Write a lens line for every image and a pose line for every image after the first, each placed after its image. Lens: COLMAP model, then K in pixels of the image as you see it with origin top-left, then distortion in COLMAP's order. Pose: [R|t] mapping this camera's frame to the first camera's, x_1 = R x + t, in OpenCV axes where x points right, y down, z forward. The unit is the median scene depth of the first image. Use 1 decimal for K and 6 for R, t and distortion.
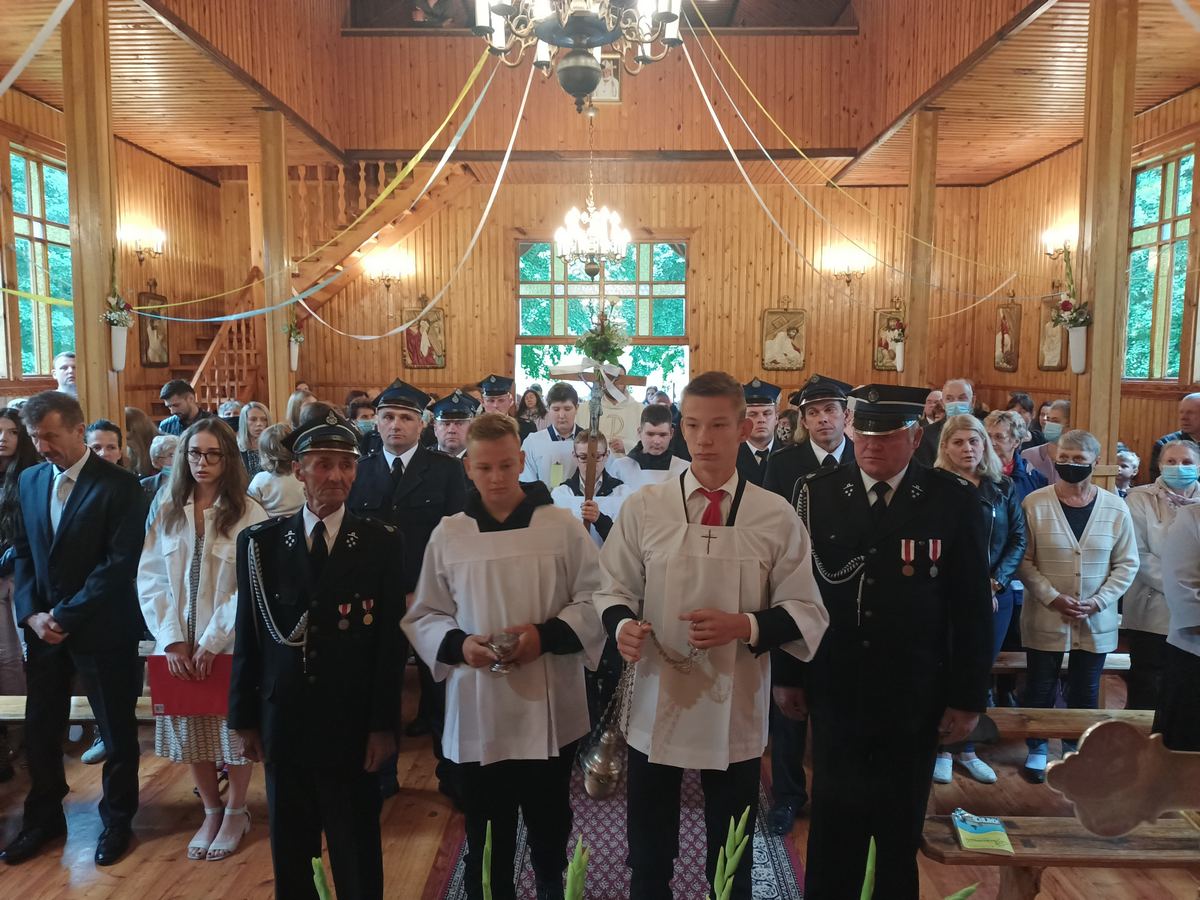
lens RADIAL K [[886.8, 0, 615.5], [0, 886.8, 456.1], [0, 0, 1]] dist [0.080613, -0.103608]
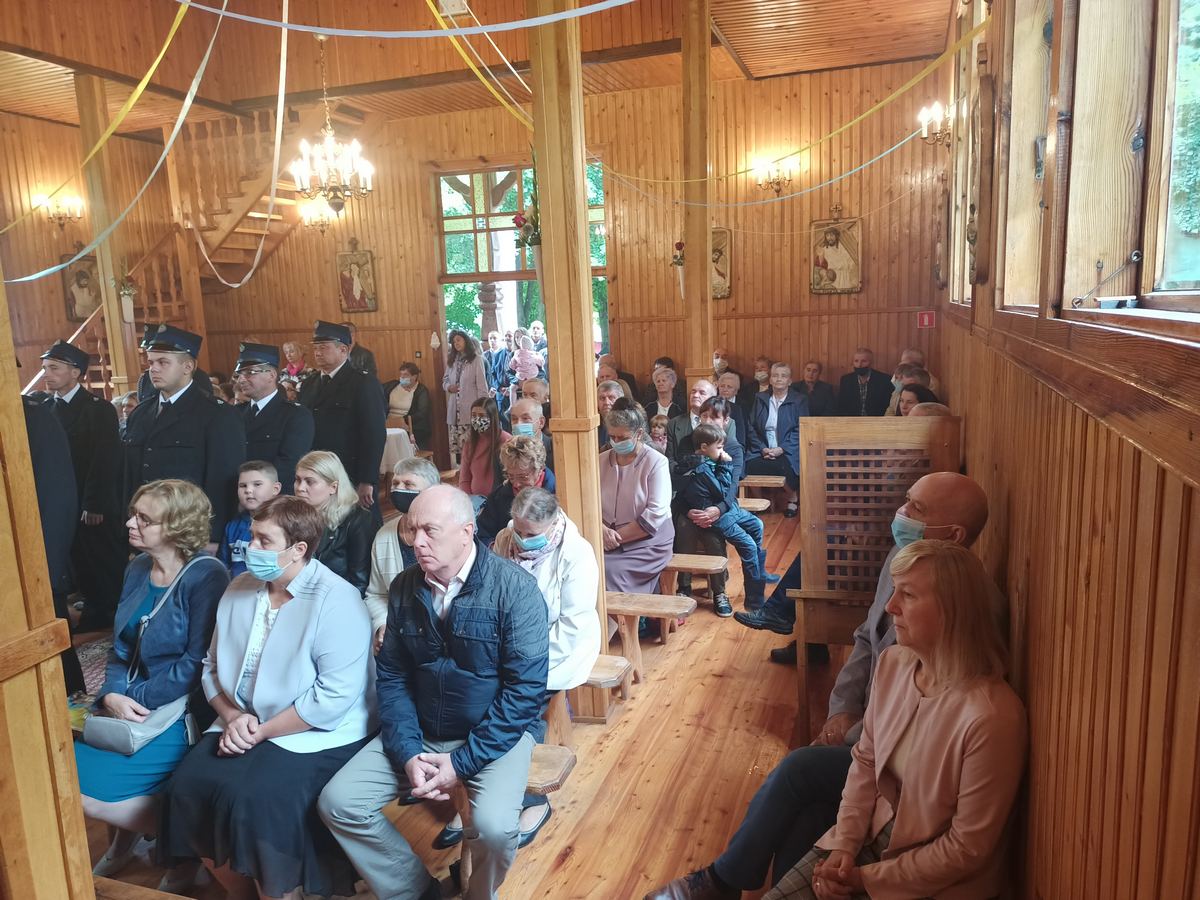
lens RADIAL K [[895.2, 0, 607.7], [0, 895.2, 454.6], [0, 0, 1]] dist [0.063086, -0.077133]
pose [[0.949048, 0.011783, -0.314912, 0.381540], [0.011139, 0.997422, 0.070890, -0.006799], [0.314935, -0.070786, 0.946470, 0.115329]]
